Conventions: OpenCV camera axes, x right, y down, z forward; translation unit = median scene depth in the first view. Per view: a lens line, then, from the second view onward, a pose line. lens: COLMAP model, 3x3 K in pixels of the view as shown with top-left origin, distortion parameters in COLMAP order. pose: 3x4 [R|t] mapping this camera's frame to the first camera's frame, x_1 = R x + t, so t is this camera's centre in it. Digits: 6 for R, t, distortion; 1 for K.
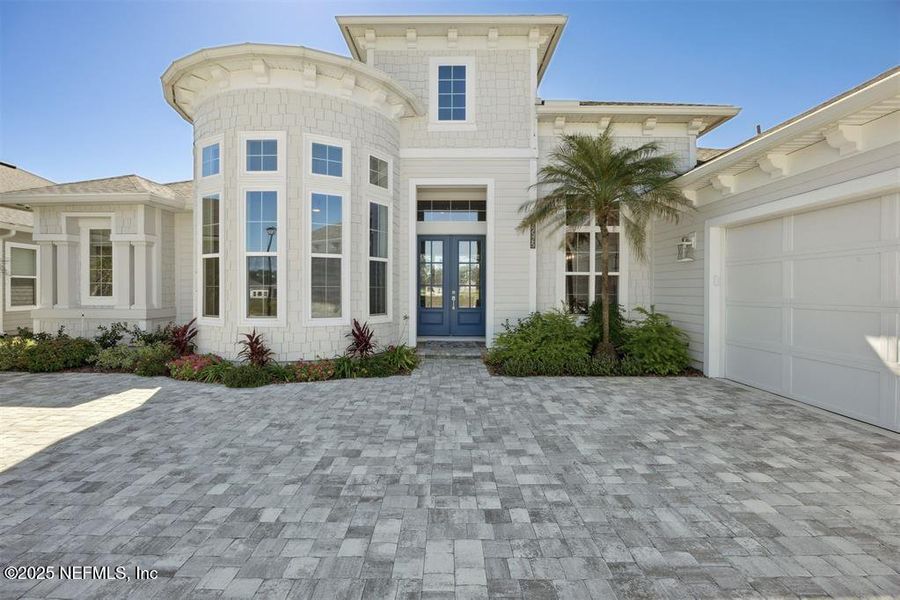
lens RADIAL K [[373.9, 0, 459.6], [0, 373.9, 285.6], [0, 0, 1]] dist [-0.012144, 0.000475]
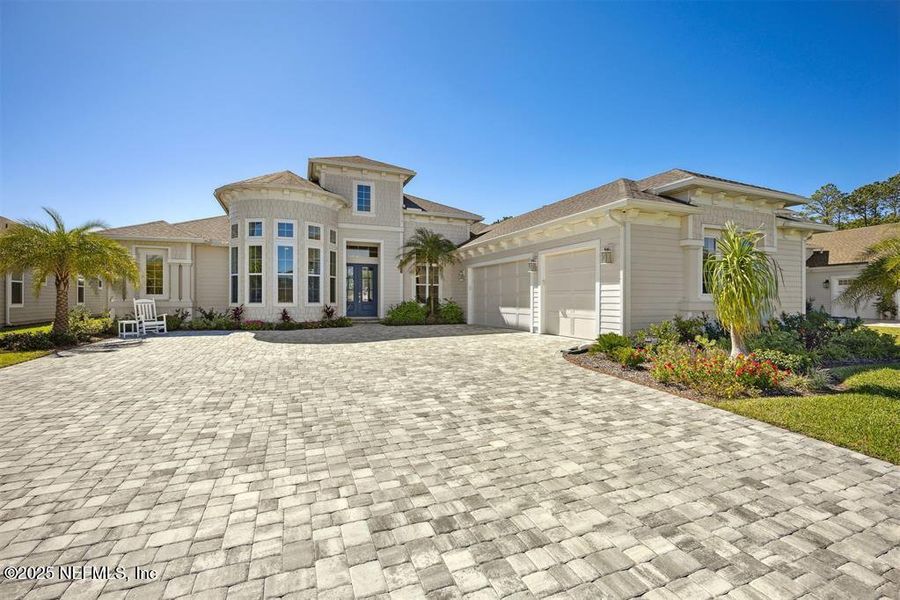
lens RADIAL K [[362.5, 0, 447.5], [0, 362.5, 296.2], [0, 0, 1]] dist [0.002815, -0.000912]
pose [[0.929343, -0.001623, 0.369215, -0.366348], [0.001308, 0.999999, 0.001103, 0.038896], [-0.369216, -0.000542, 0.929343, -1.169510]]
